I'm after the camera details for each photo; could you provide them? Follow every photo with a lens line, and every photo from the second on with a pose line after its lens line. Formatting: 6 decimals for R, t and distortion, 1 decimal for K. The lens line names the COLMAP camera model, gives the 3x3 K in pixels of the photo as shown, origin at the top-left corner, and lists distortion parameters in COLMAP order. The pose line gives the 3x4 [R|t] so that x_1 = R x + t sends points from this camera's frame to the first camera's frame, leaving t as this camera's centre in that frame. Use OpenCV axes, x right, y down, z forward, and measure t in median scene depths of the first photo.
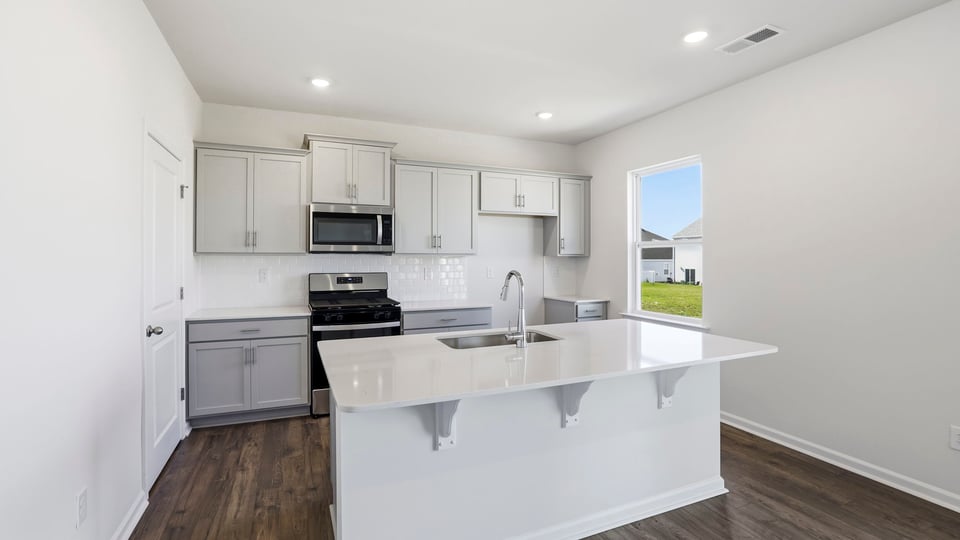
lens RADIAL K [[435.7, 0, 476.8], [0, 435.7, 265.3], [0, 0, 1]] dist [0.001038, 0.007000]
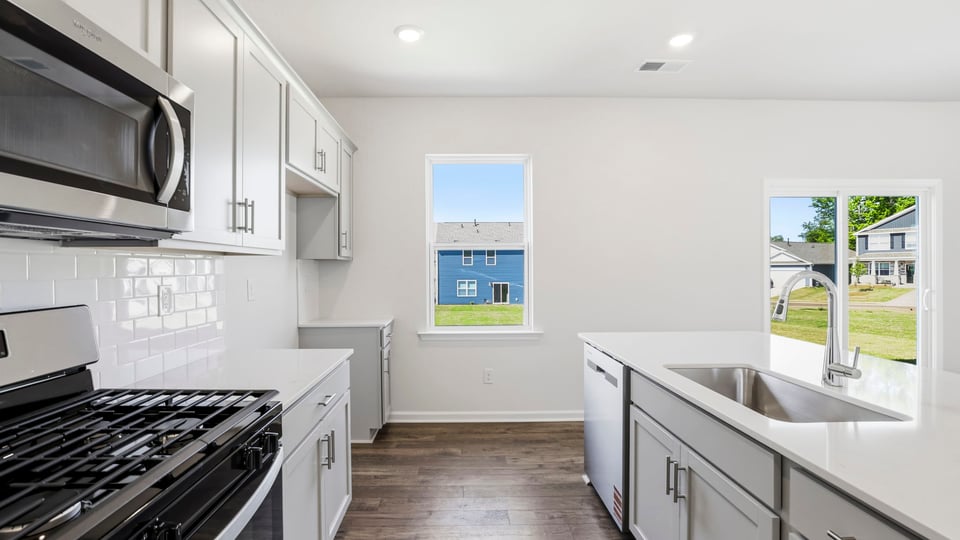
lens RADIAL K [[435.7, 0, 476.8], [0, 435.7, 265.3], [0, 0, 1]] dist [0.001038, 0.007000]
pose [[0.349473, 0.007925, 0.936913, -0.393149], [0.004750, 0.999936, -0.010229, -0.005027], [-0.936935, 0.008025, 0.349413, 0.664615]]
